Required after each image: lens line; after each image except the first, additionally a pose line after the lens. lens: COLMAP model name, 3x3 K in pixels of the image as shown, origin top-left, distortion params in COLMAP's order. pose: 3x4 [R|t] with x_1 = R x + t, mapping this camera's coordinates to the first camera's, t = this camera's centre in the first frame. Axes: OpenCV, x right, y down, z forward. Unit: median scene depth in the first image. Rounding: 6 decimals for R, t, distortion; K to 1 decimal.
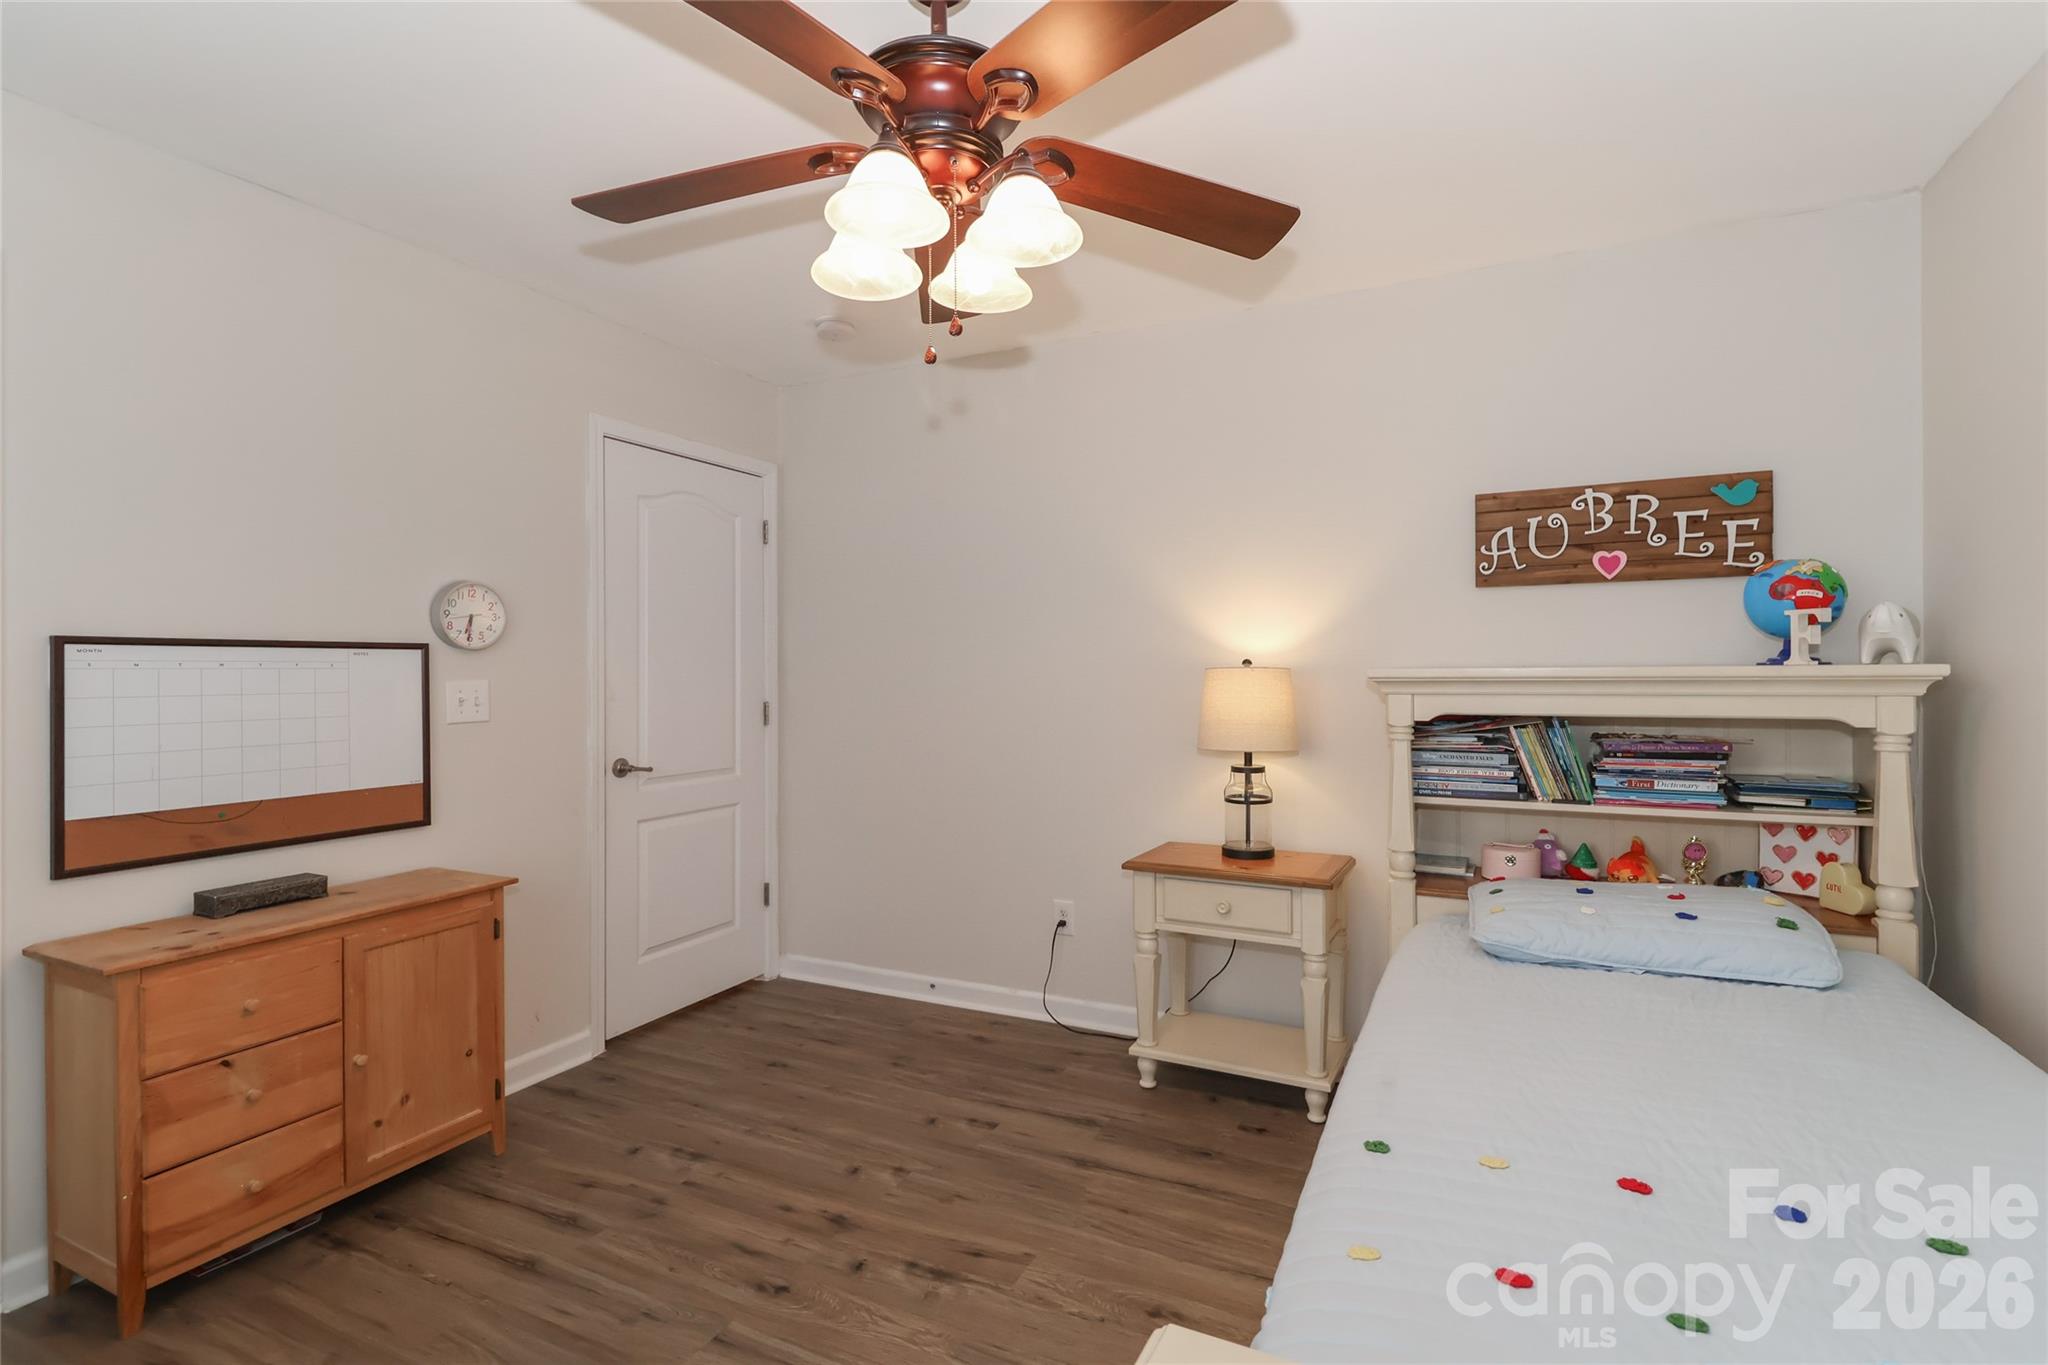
lens RADIAL K [[946.5, 0, 1074.5], [0, 946.5, 682.3], [0, 0, 1]] dist [0.002246, -0.007043]
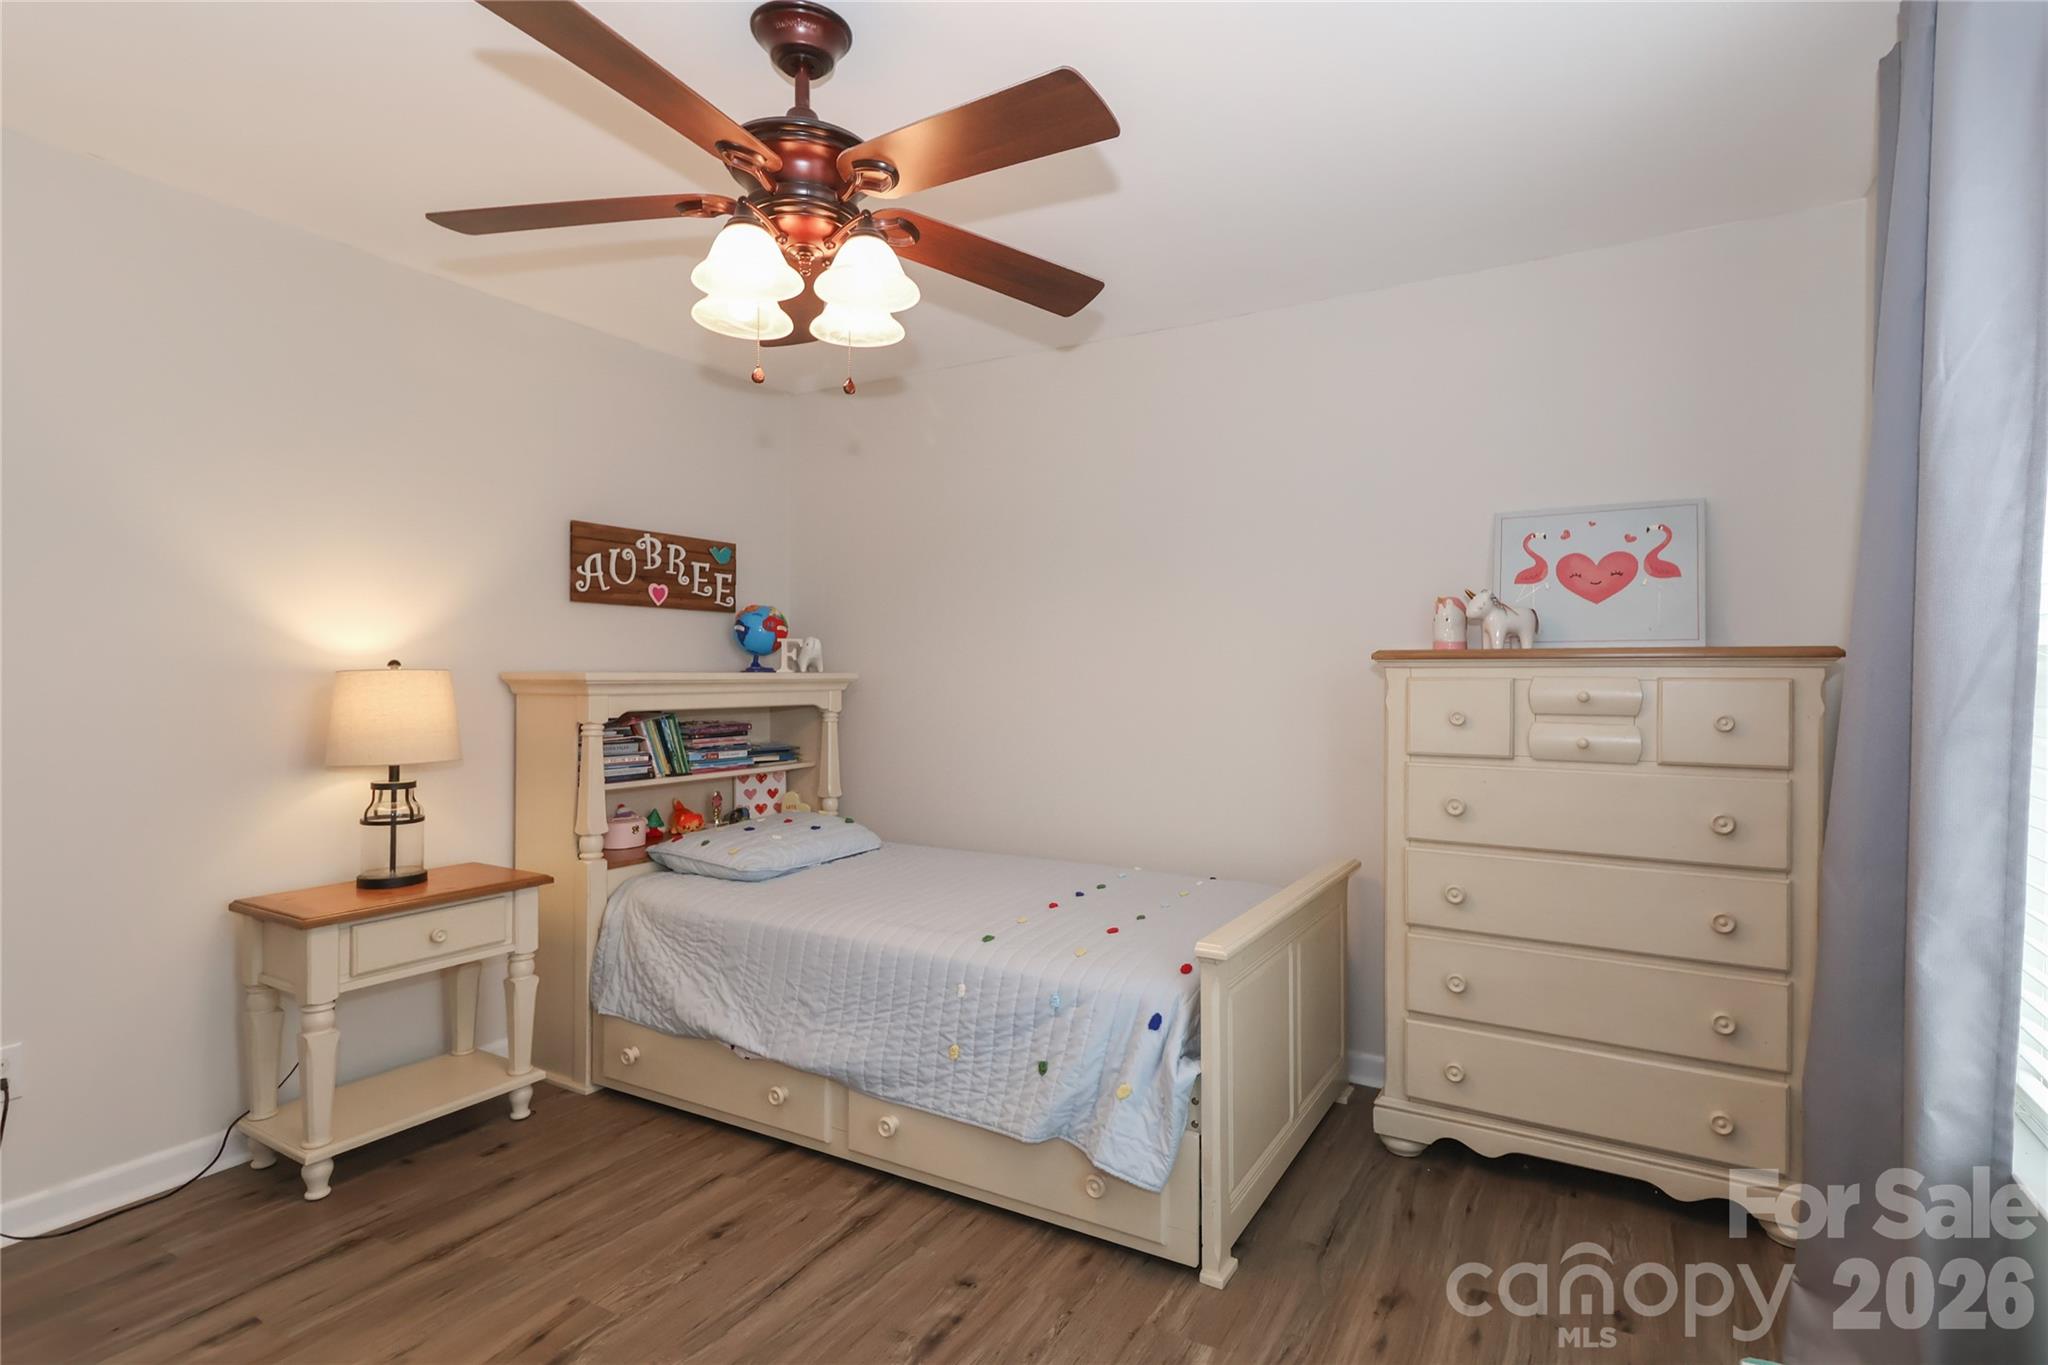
lens RADIAL K [[946.5, 0, 1074.5], [0, 946.5, 682.3], [0, 0, 1]] dist [0.002246, -0.007043]
pose [[0.076529, -0.002943, 0.997063, -0.713957], [0.005076, 0.999984, 0.002562, -0.003140], [-0.997054, 0.004866, 0.076543, 0.331090]]
